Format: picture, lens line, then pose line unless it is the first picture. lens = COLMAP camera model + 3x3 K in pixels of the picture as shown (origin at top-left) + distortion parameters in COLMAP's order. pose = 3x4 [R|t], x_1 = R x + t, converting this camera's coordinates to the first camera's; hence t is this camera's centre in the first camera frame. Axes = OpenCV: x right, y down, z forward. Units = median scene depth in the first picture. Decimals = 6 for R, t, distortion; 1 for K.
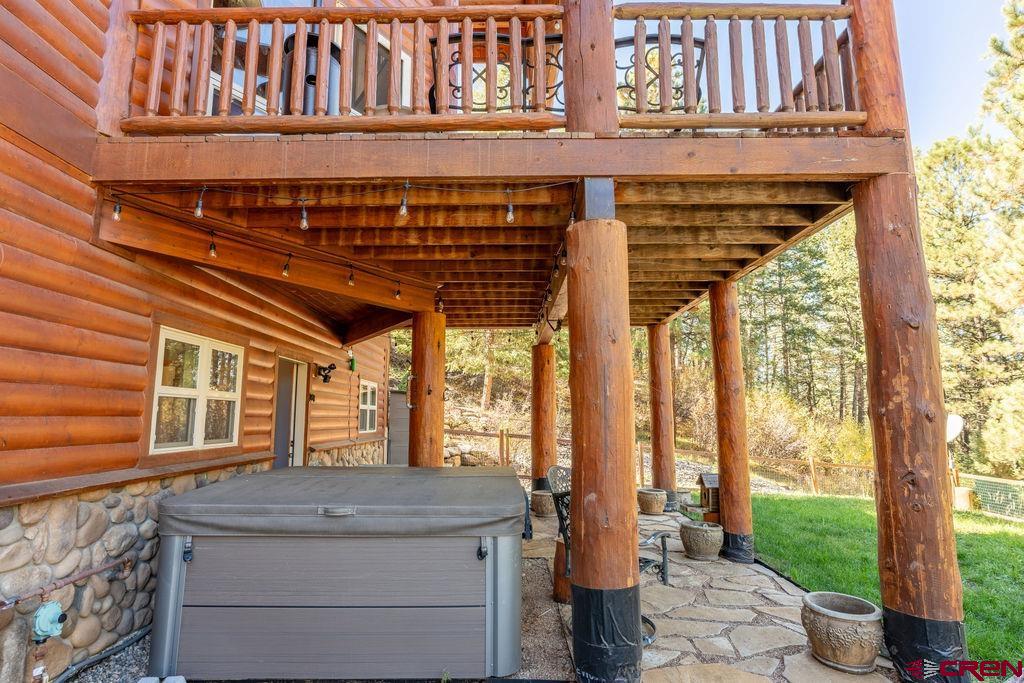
lens RADIAL K [[551.5, 0, 533.7], [0, 551.5, 341.4], [0, 0, 1]] dist [-0.001821, 0.000477]
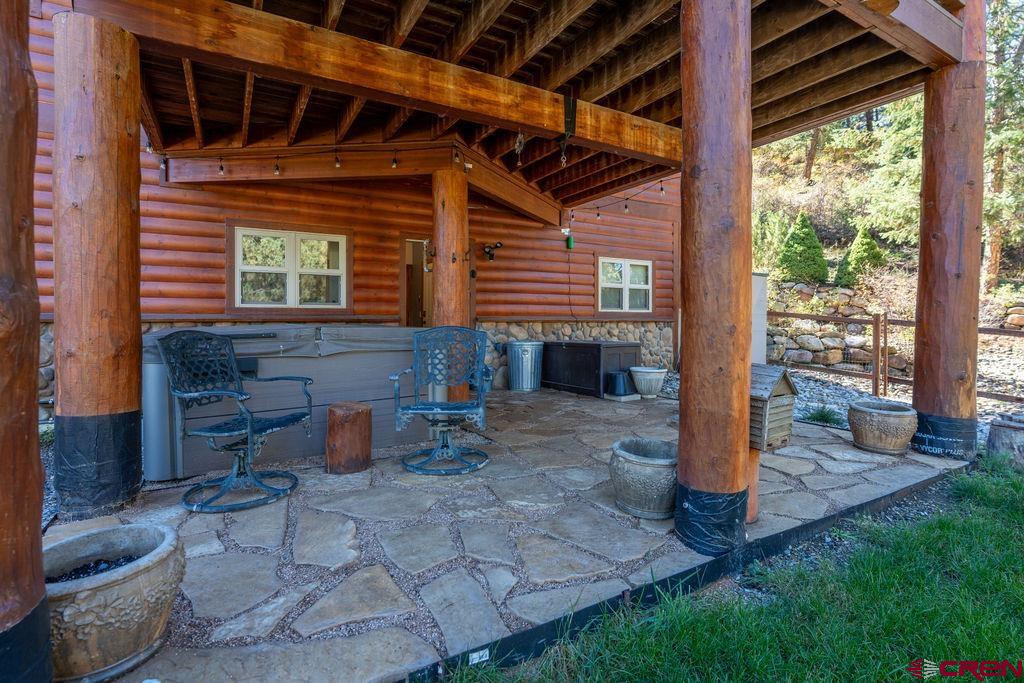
lens RADIAL K [[503.2, 0, 511.4], [0, 503.2, 340.3], [0, 0, 1]] dist [-0.018810, 0.007210]
pose [[0.444487, 0.032179, -0.895207, 0.797081], [0.121171, 0.988010, 0.095679, 0.203789], [0.887552, -0.151001, 0.435259, 0.828776]]
